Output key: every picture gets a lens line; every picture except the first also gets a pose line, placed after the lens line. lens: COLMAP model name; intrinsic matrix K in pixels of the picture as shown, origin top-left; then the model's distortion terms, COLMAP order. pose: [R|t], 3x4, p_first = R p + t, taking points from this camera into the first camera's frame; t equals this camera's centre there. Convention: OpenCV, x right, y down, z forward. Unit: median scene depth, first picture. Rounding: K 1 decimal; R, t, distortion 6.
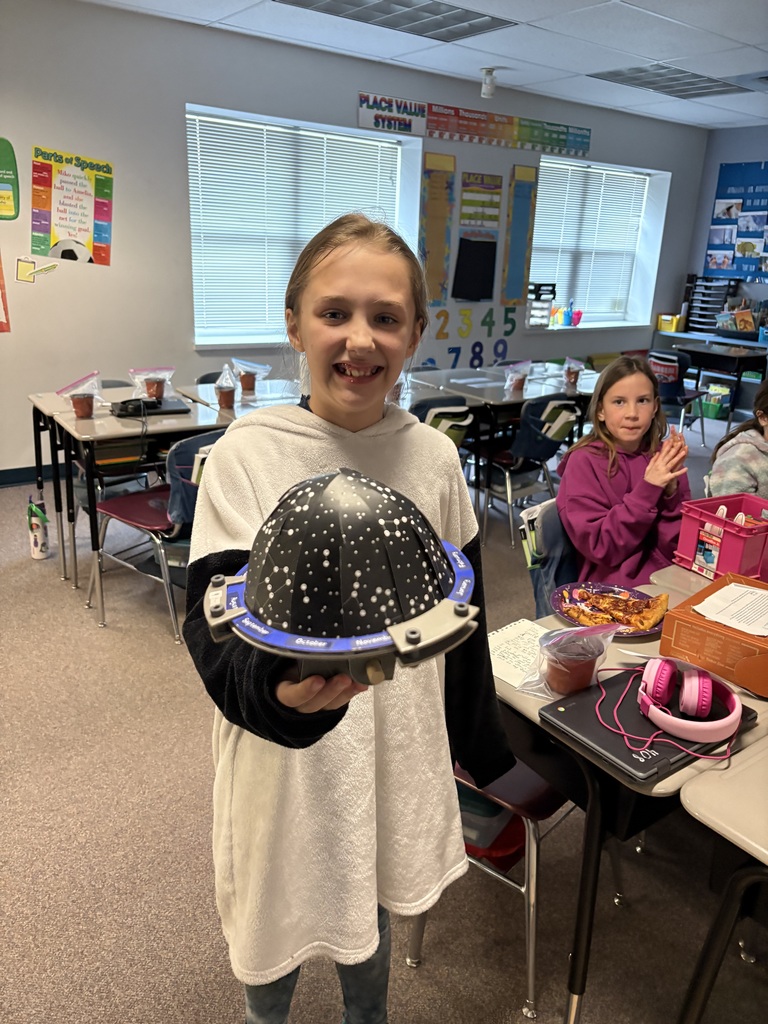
lens RADIAL K [[764.2, 0, 390.3], [0, 764.2, 515.5], [0, 0, 1]] dist [0.010601, -0.014127]
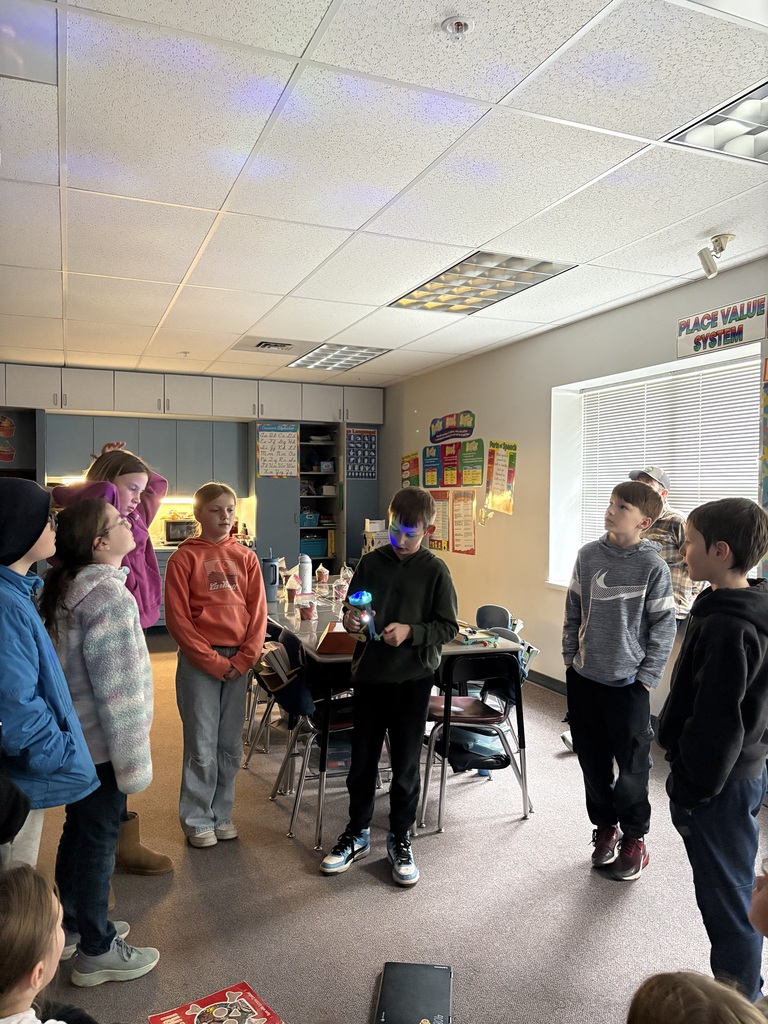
lens RADIAL K [[764.2, 0, 384.7], [0, 764.2, 519.1], [0, 0, 1]] dist [0.010601, -0.014127]
pose [[-0.252376, -0.014885, -0.967515, 0.988449], [-0.339606, 0.937640, 0.074161, -0.347887], [0.906076, 0.347290, -0.241692, 1.140876]]
